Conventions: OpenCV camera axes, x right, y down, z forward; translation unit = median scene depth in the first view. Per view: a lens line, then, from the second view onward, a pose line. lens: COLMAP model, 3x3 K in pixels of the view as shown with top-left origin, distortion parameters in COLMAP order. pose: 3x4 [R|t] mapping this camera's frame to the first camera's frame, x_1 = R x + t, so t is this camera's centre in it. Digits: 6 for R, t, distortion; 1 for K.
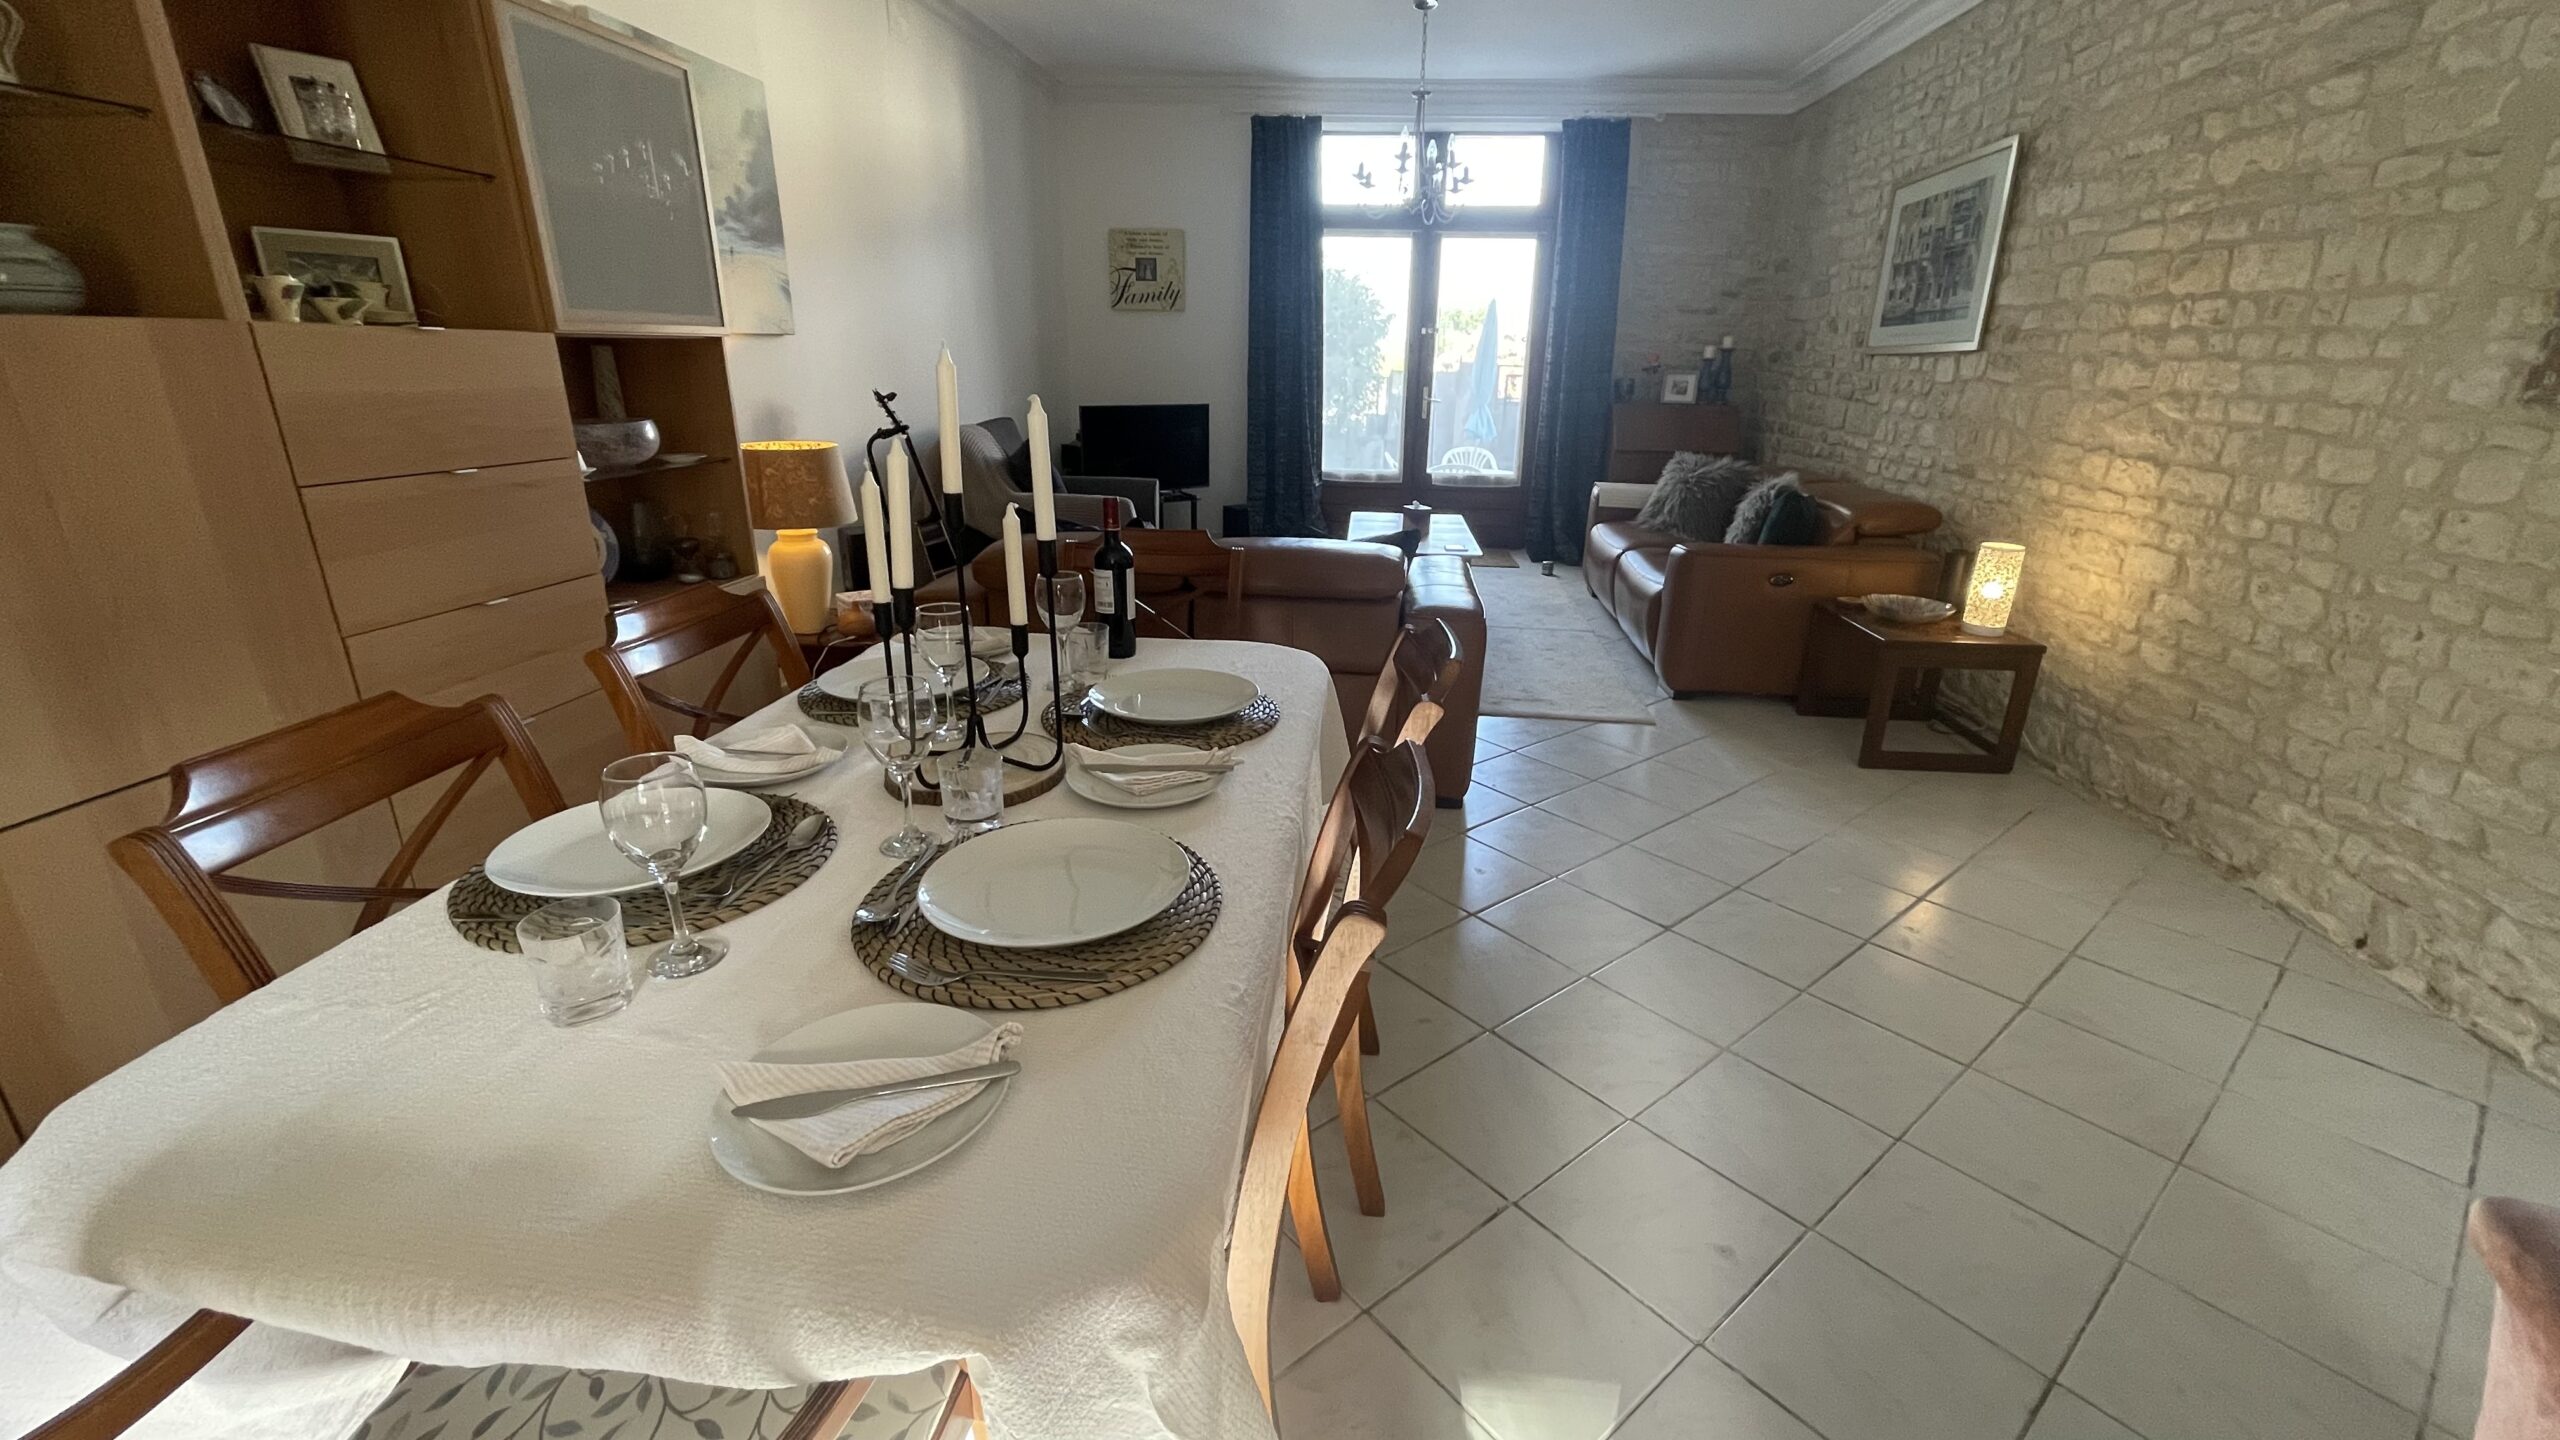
lens RADIAL K [[1033.3, 0, 1286.9], [0, 1033.3, 715.6], [0, 0, 1]] dist [-0.002027, -0.000264]
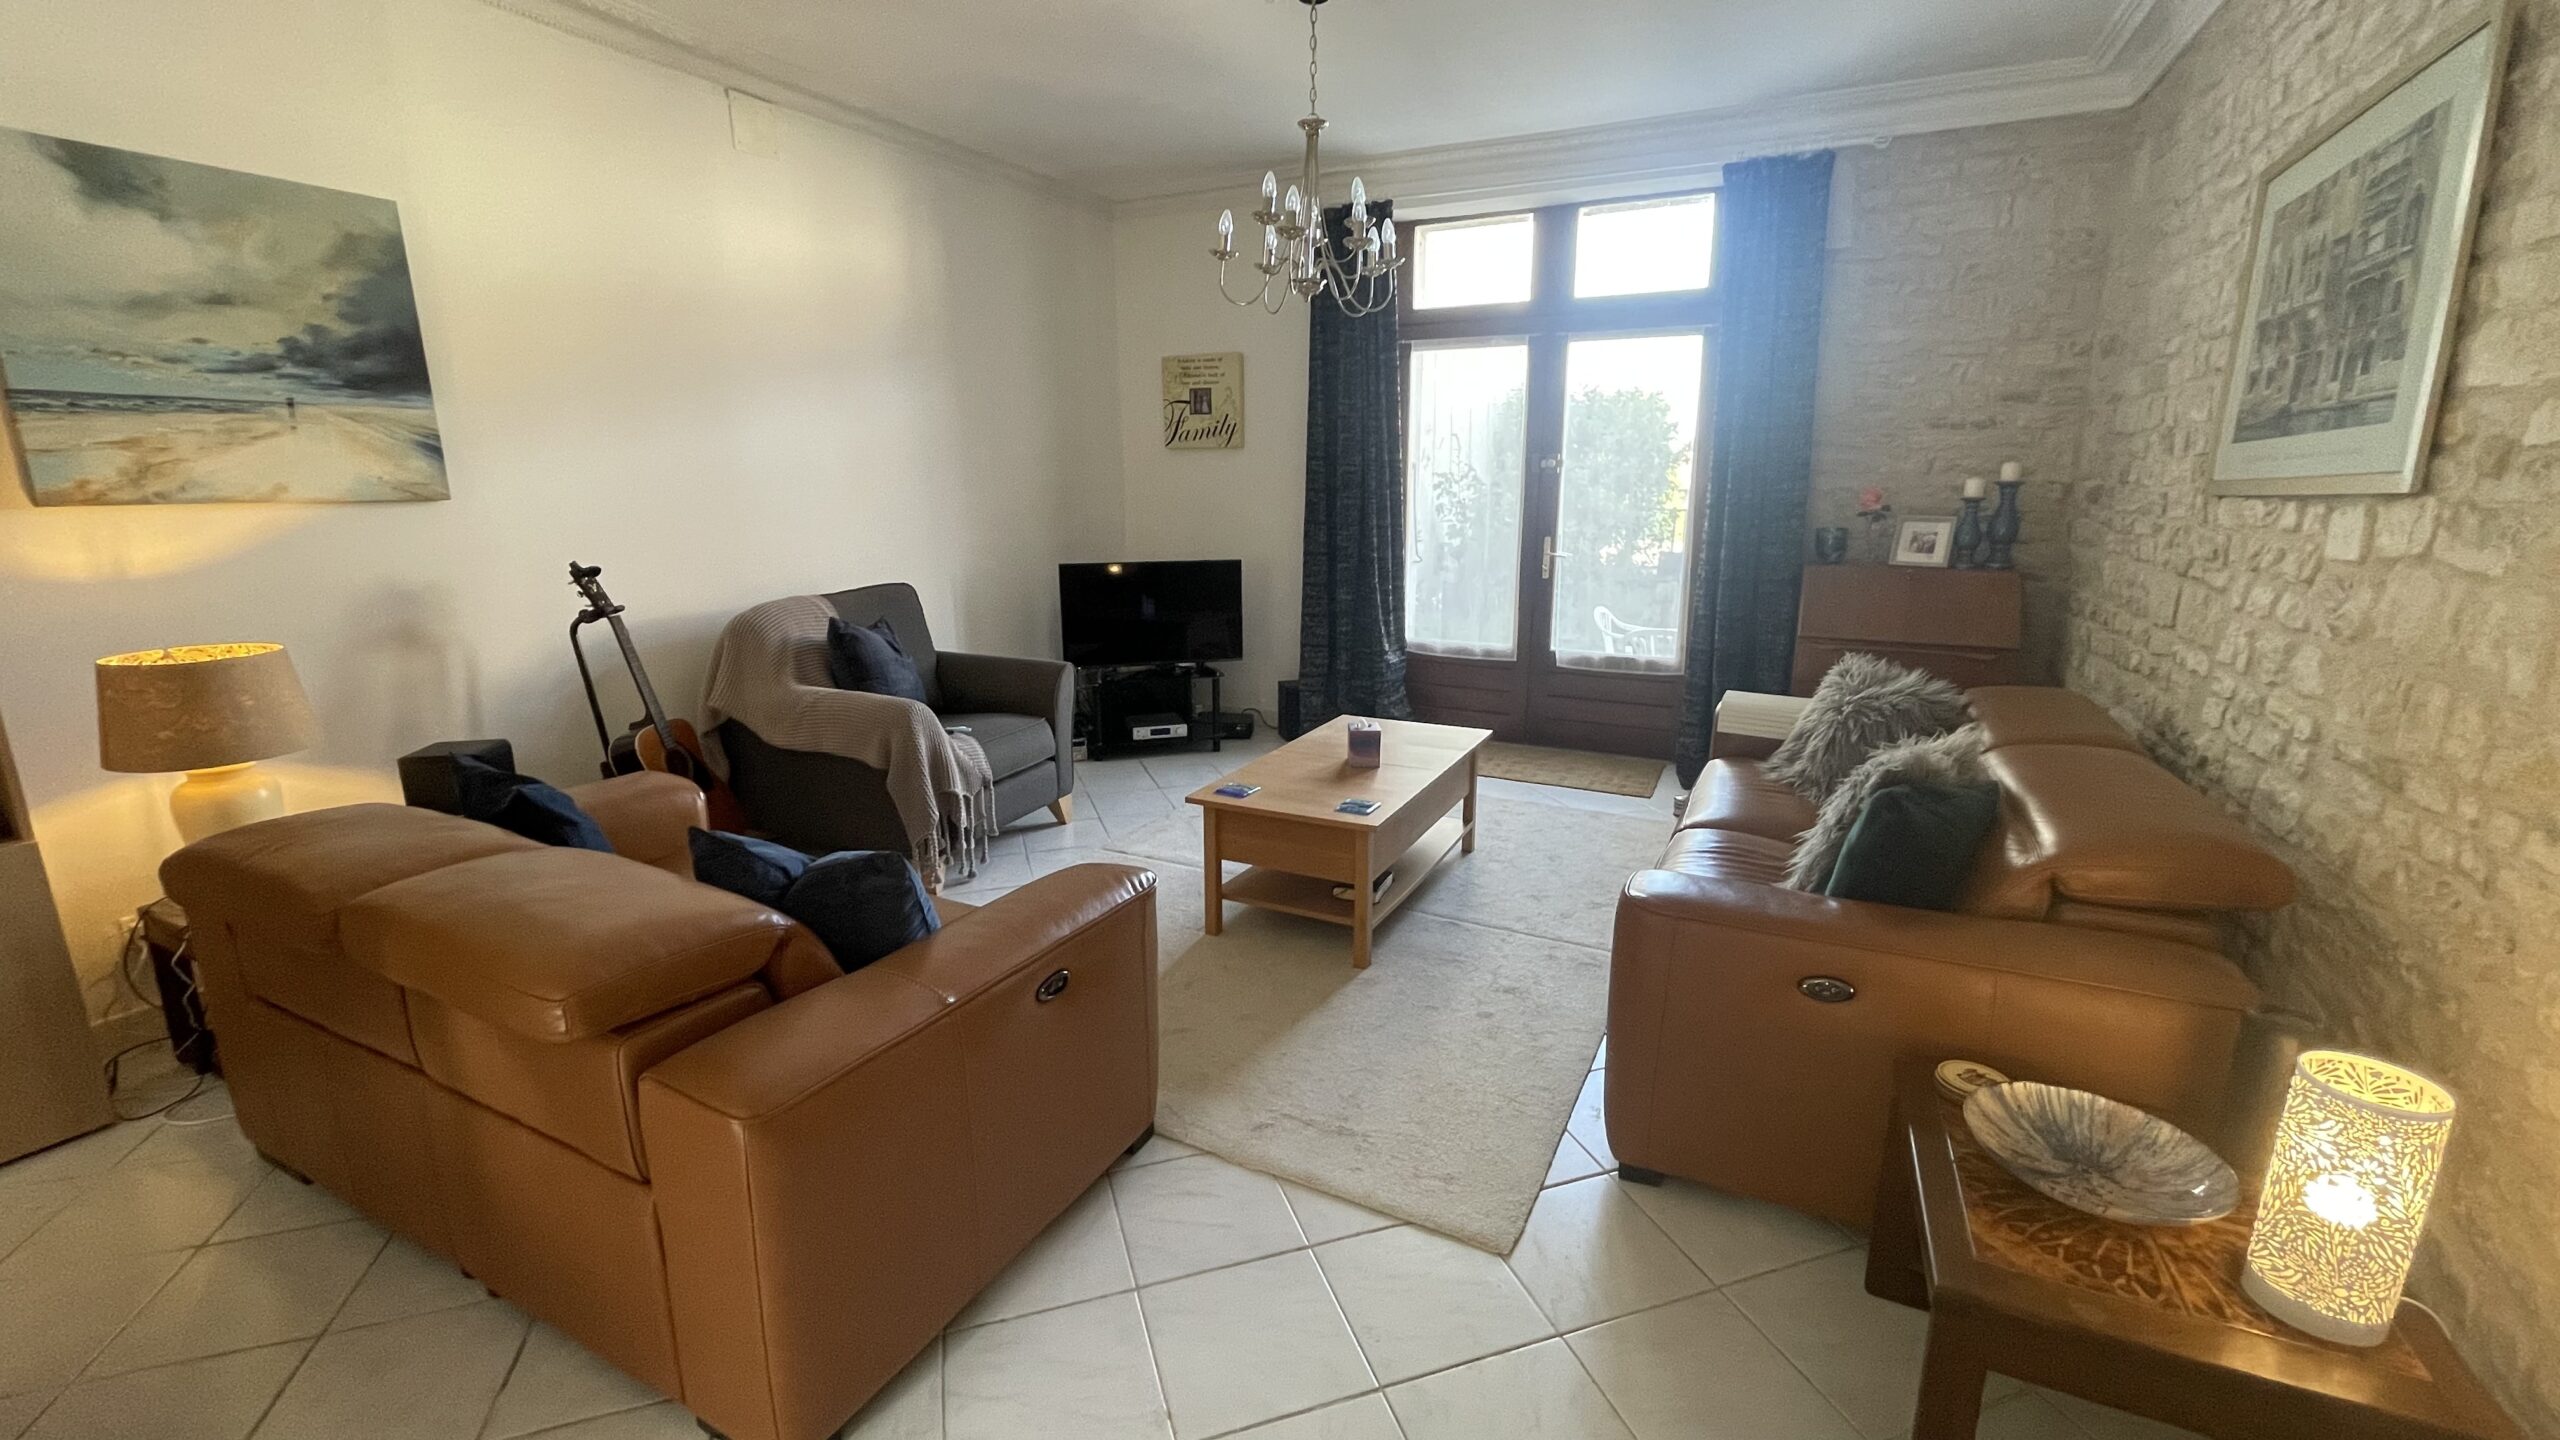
lens RADIAL K [[1033.3, 0, 1275.5], [0, 1033.3, 722.2], [0, 0, 1]] dist [-0.002027, -0.000264]
pose [[0.931267, 0.064896, -0.358512, 0.296341], [-0.103772, 0.990497, -0.090264, -0.131859], [0.349247, 0.121263, 0.929151, 0.344353]]
